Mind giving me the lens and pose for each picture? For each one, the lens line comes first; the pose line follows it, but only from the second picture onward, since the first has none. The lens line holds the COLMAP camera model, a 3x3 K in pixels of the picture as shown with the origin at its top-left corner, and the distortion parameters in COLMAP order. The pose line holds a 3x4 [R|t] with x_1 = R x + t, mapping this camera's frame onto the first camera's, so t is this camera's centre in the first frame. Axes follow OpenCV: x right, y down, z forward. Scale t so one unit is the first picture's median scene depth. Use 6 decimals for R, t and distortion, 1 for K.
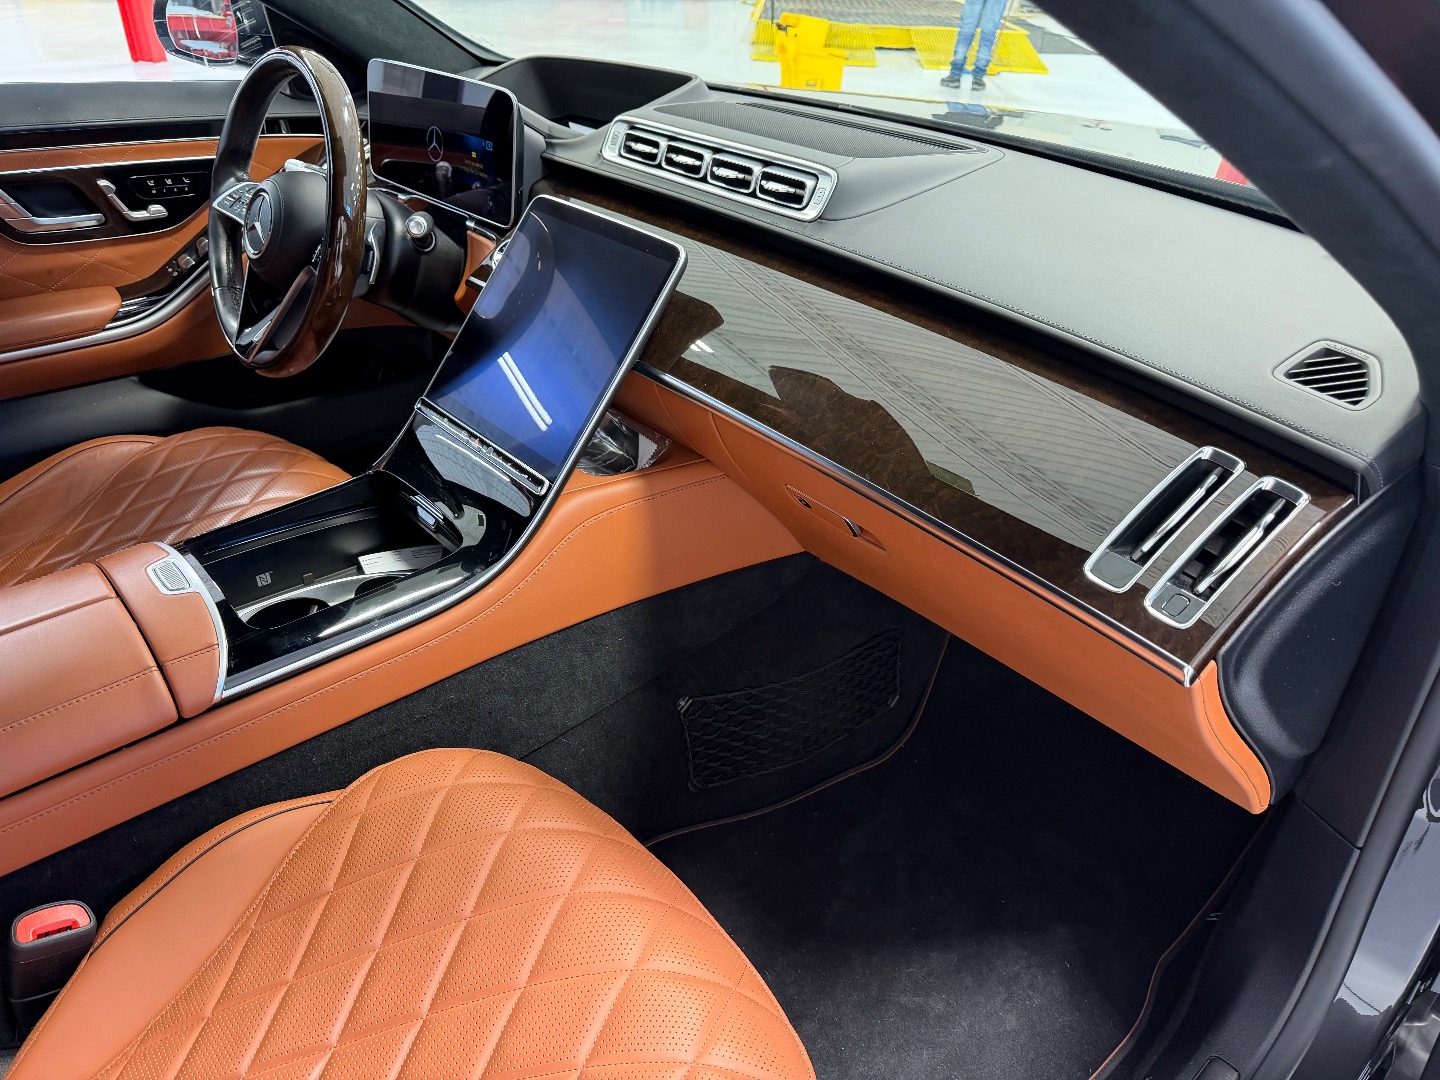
lens RADIAL K [[1012.5, 0, 720.0], [0, 1012.5, 540.0], [0, 0, 1]] dist [0.035308, -0.001421]
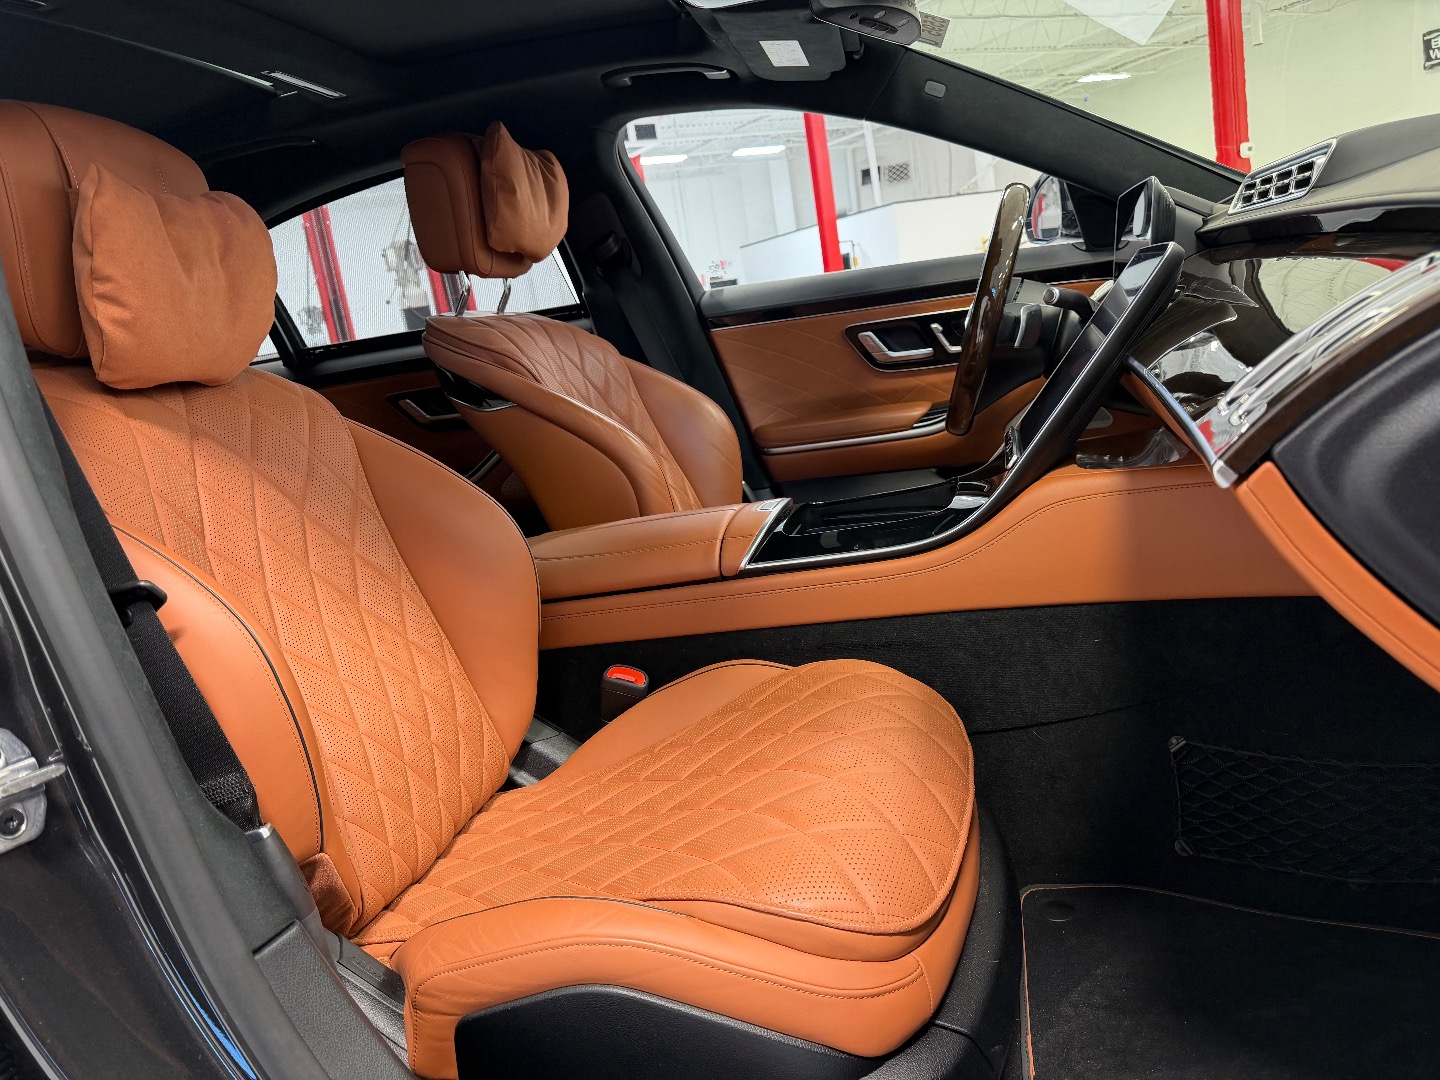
lens RADIAL K [[1052.7, 0, 720.0], [0, 1052.7, 540.0], [0, 0, 1]] dist [0.006080, 0.006082]
pose [[0.553946, 0.053613, -0.830825, 0.524828], [-0.281299, 0.951290, -0.126168, 0.226966], [0.783591, 0.303600, 0.542044, 0.113947]]
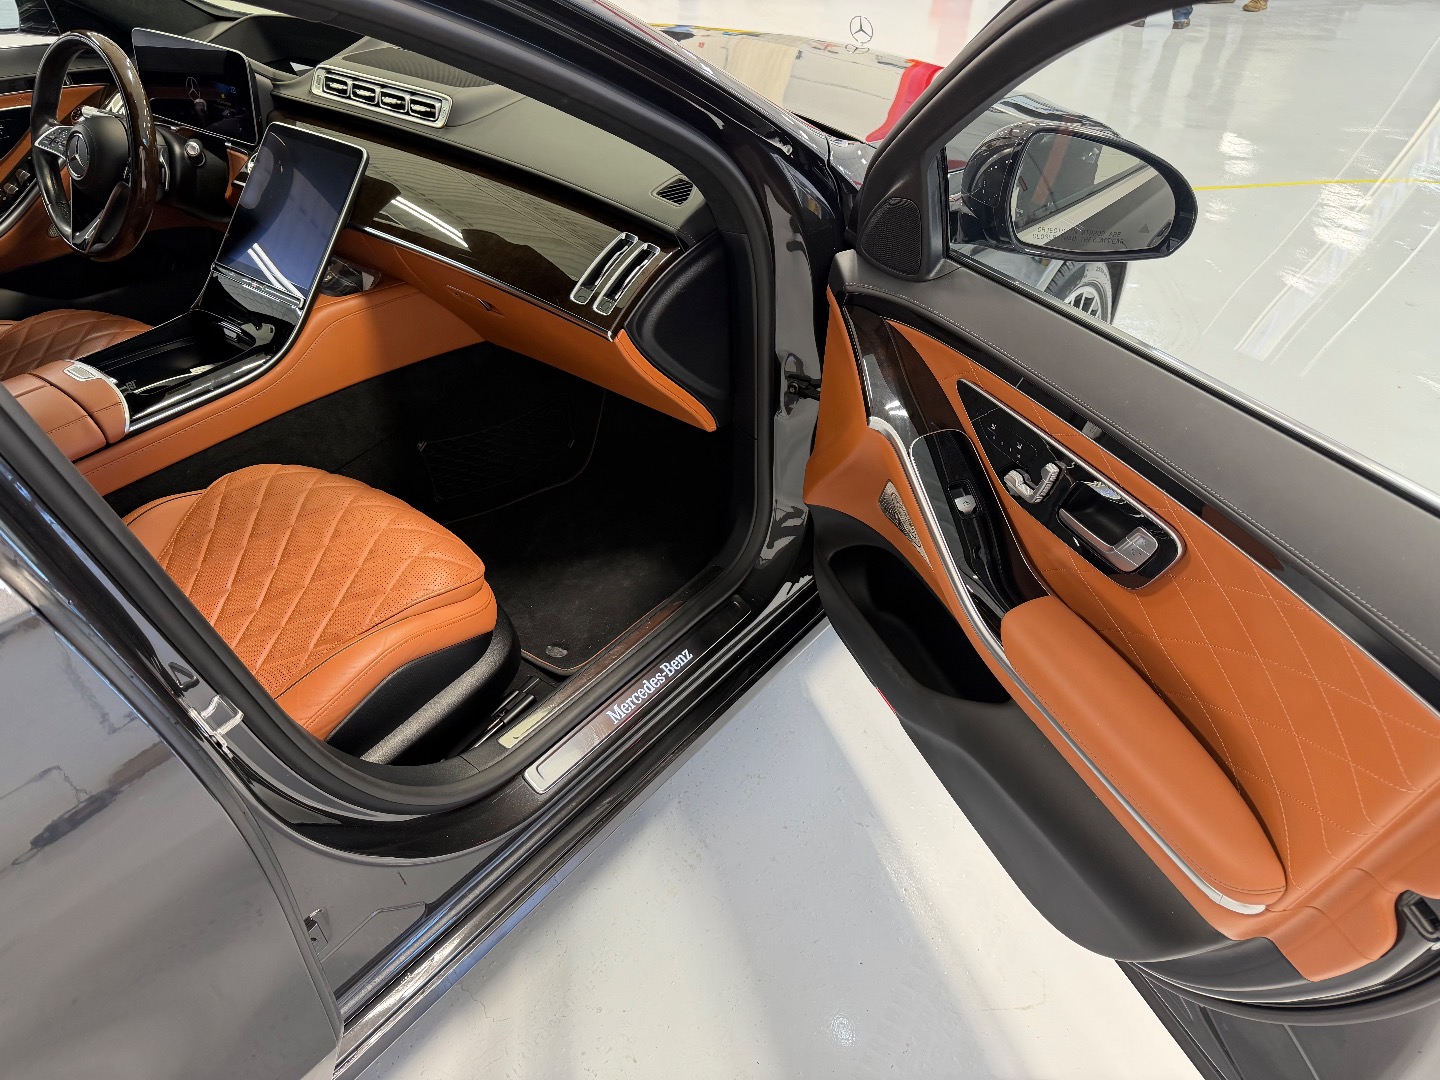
lens RADIAL K [[1052.7, 0, 720.0], [0, 1052.7, 540.0], [0, 0, 1]] dist [0.006080, 0.006082]
pose [[0.980398, -0.133745, 0.144678, 0.168774], [0.119837, 0.987648, 0.100948, 0.203427], [-0.156392, -0.081632, 0.984316, -0.721379]]
